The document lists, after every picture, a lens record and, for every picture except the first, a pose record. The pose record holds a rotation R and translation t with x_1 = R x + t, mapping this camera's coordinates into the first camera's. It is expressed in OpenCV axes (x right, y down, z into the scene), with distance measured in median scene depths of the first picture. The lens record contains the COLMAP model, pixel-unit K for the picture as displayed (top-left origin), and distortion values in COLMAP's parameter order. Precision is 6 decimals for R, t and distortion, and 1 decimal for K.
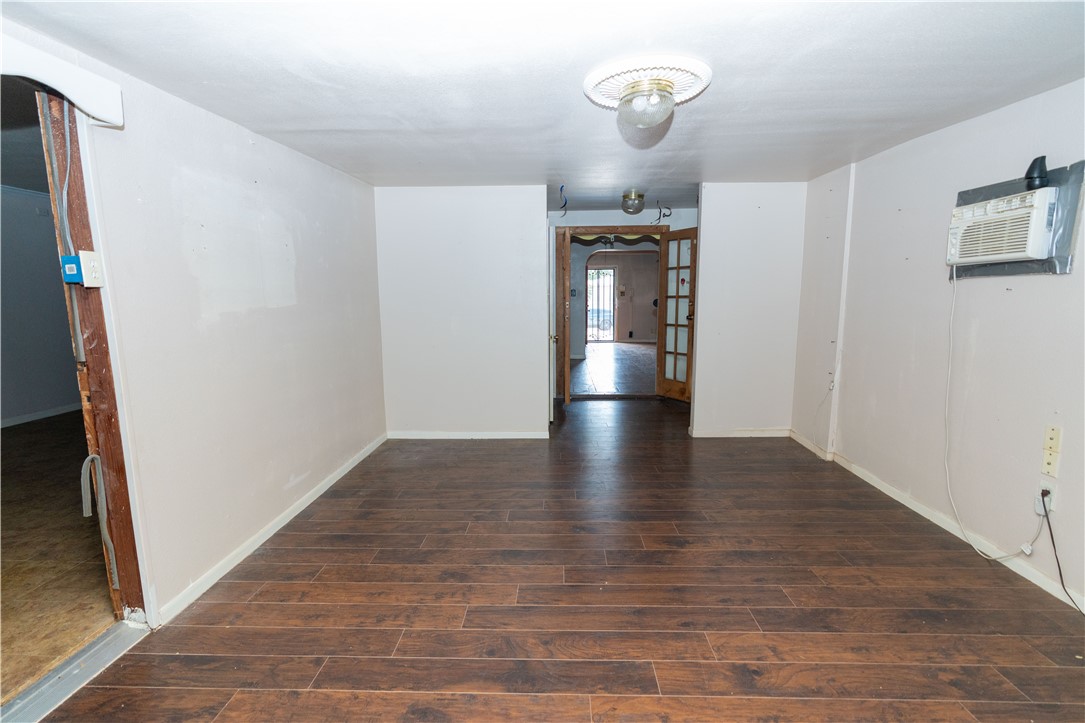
lens RADIAL K [[490.9, 0, 544.0], [0, 490.9, 362.3], [0, 0, 1]] dist [-0.009081, 0.004024]
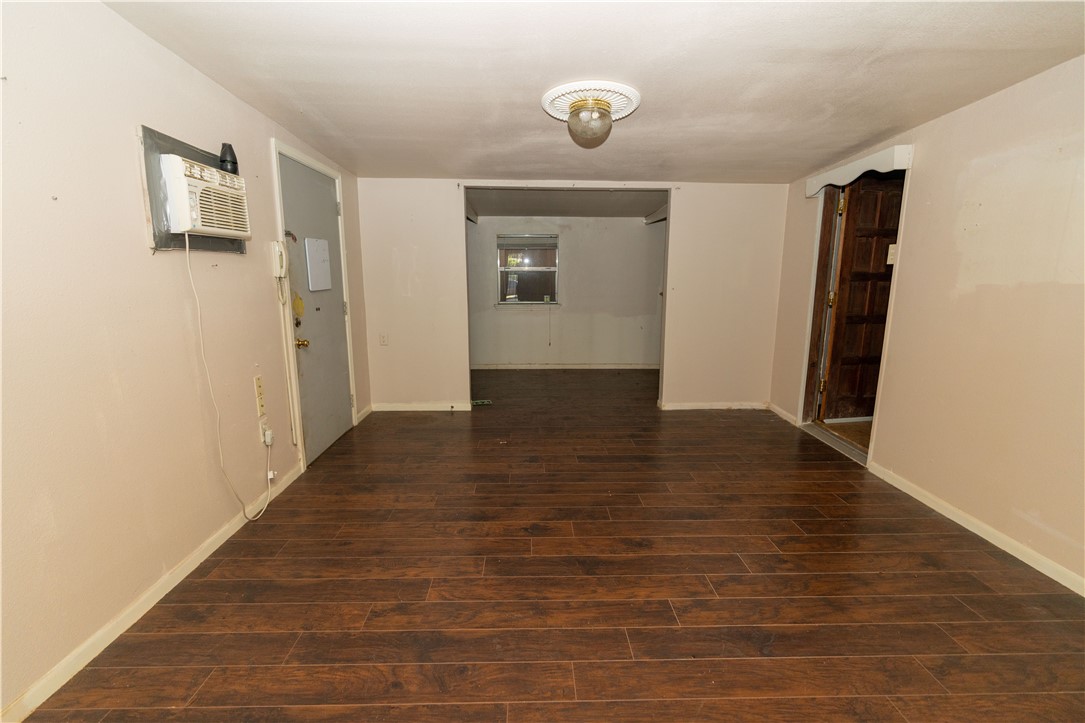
lens RADIAL K [[490.9, 0, 540.7], [0, 490.9, 363.8], [0, 0, 1]] dist [-0.009081, 0.004024]
pose [[-0.998440, 0.015200, -0.053719, 0.328677], [-0.002443, 0.949403, 0.314051, -0.255985], [0.055775, 0.313692, -0.947885, 1.910563]]
